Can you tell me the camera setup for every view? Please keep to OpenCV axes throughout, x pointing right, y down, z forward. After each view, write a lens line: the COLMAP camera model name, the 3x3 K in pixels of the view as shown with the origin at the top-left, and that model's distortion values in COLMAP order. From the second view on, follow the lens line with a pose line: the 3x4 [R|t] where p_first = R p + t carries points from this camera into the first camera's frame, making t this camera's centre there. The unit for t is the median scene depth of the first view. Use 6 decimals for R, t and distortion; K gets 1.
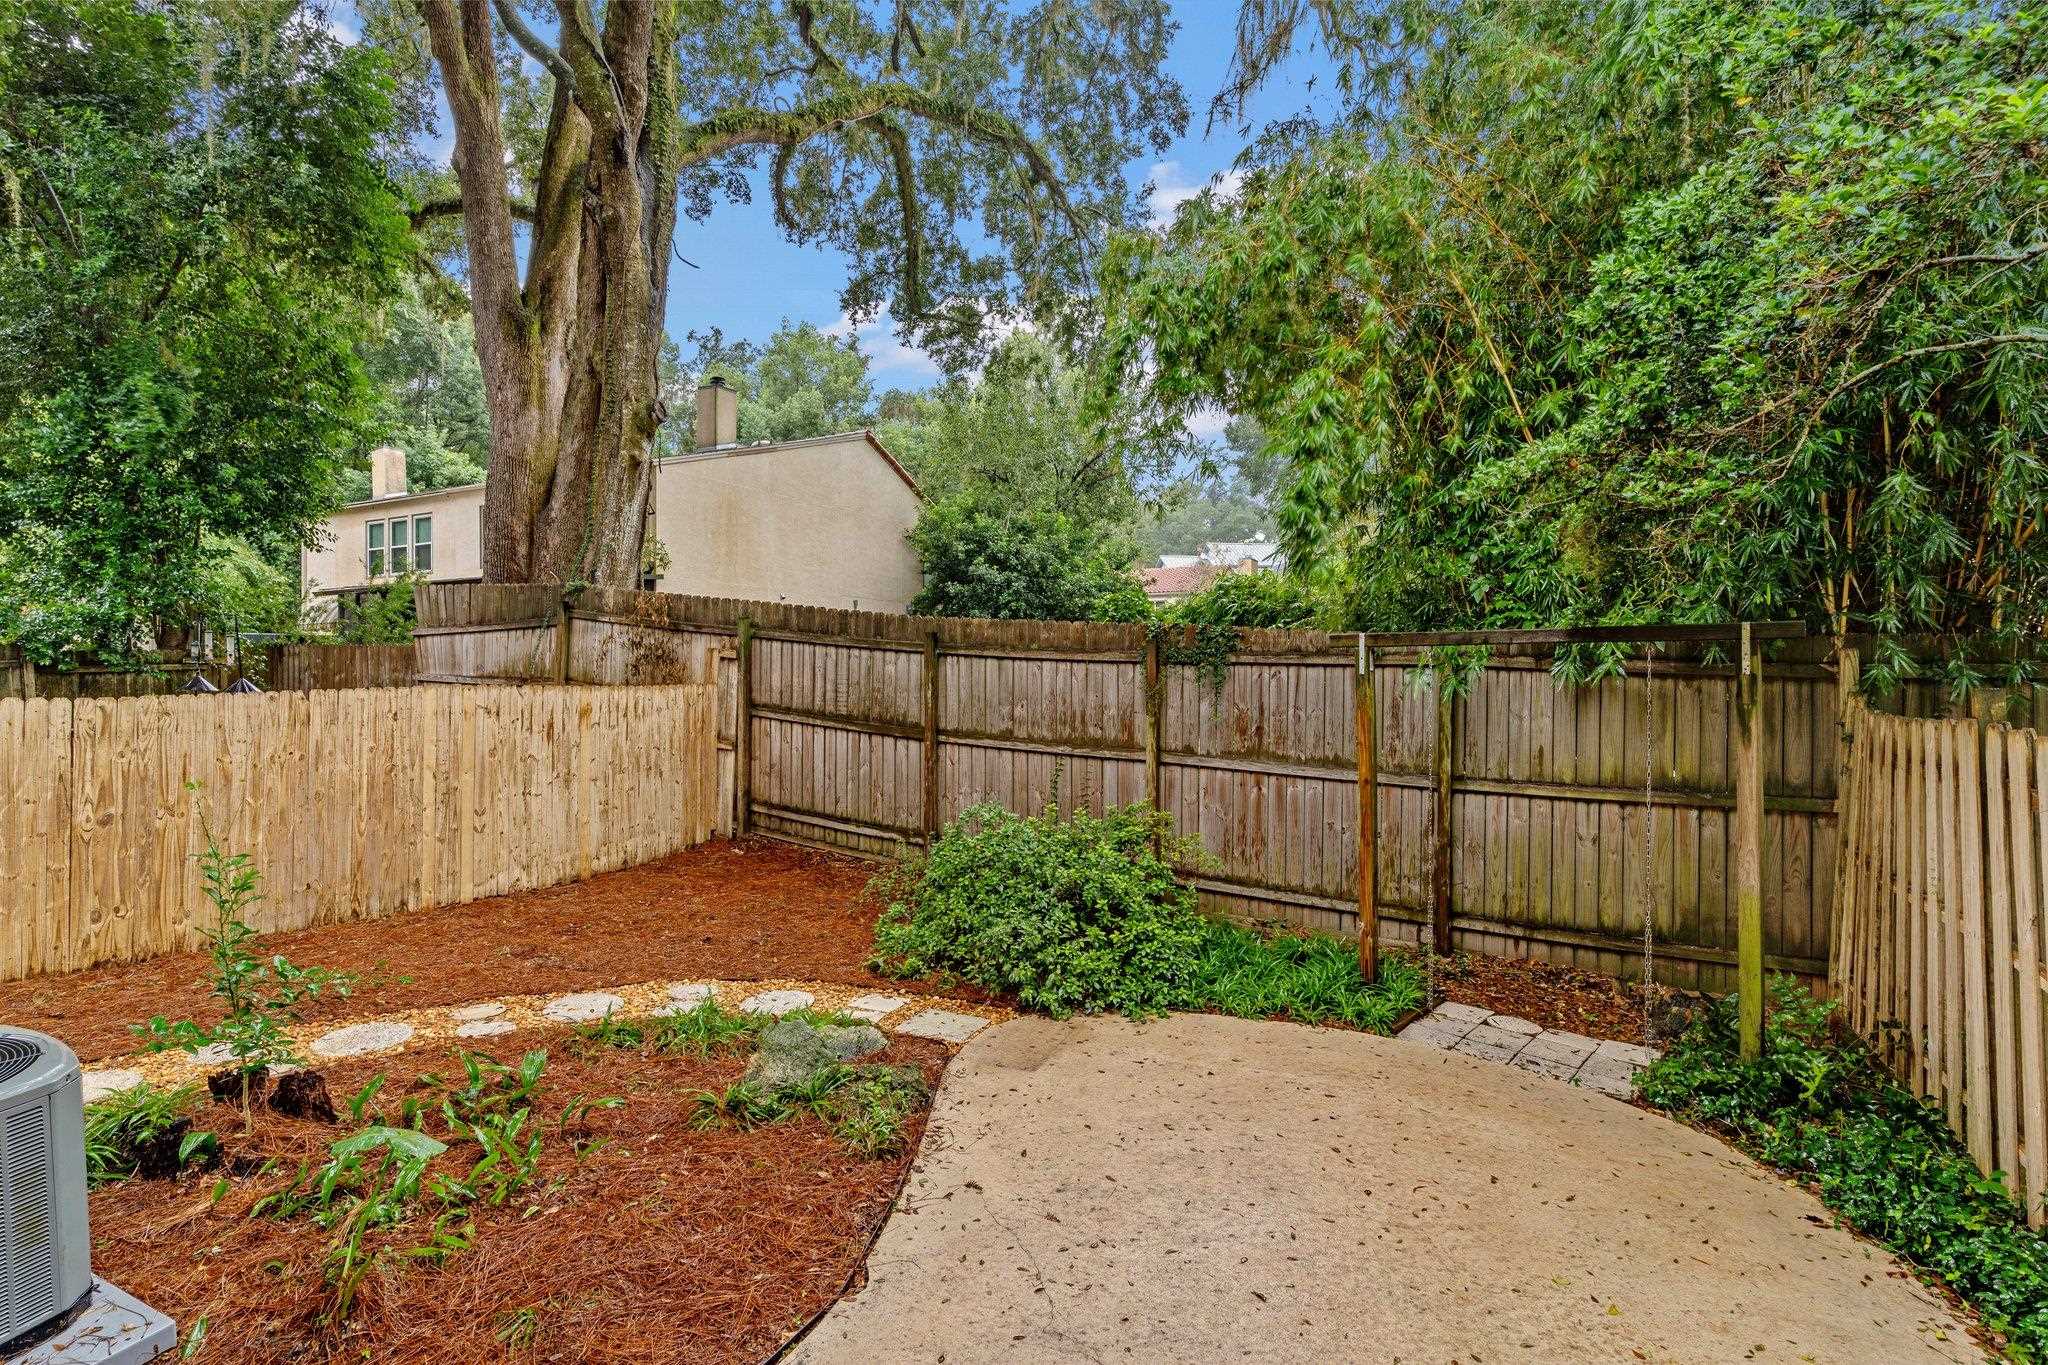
lens RADIAL K [[988.6, 0, 1010.3], [0, 988.6, 683.7], [0, 0, 1]] dist [0.000072, 0.000831]
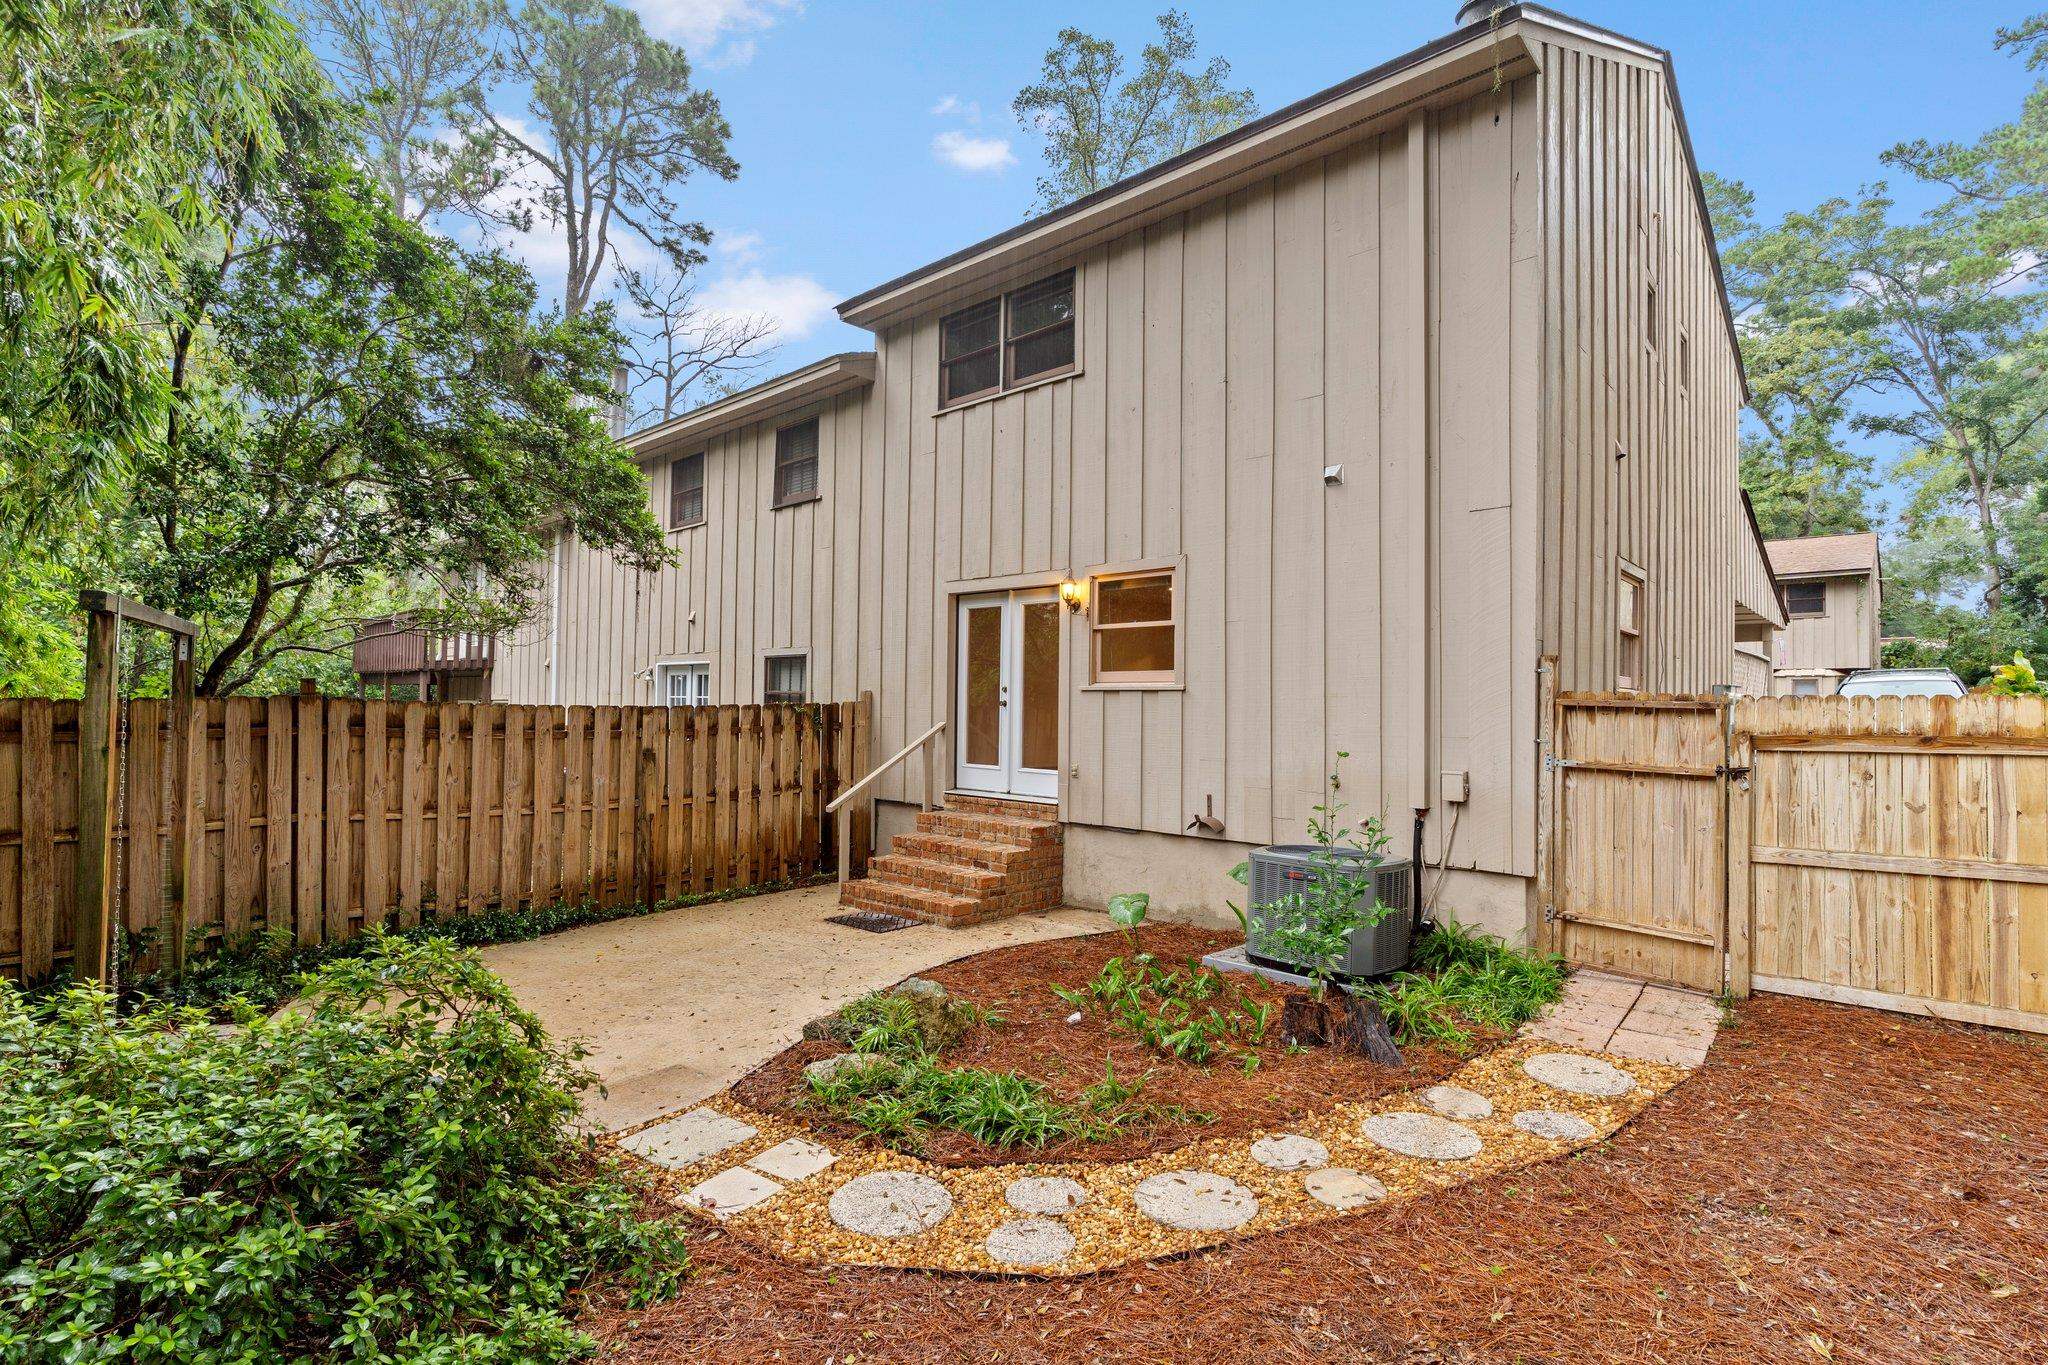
lens RADIAL K [[988.6, 0, 1015.9], [0, 988.6, 684.2], [0, 0, 1]] dist [0.000072, 0.000831]
pose [[-0.969200, -0.006088, 0.246202, -0.326408], [-0.007905, 0.999948, -0.006392, 0.008224], [-0.246150, -0.008141, -0.969198, 1.119681]]
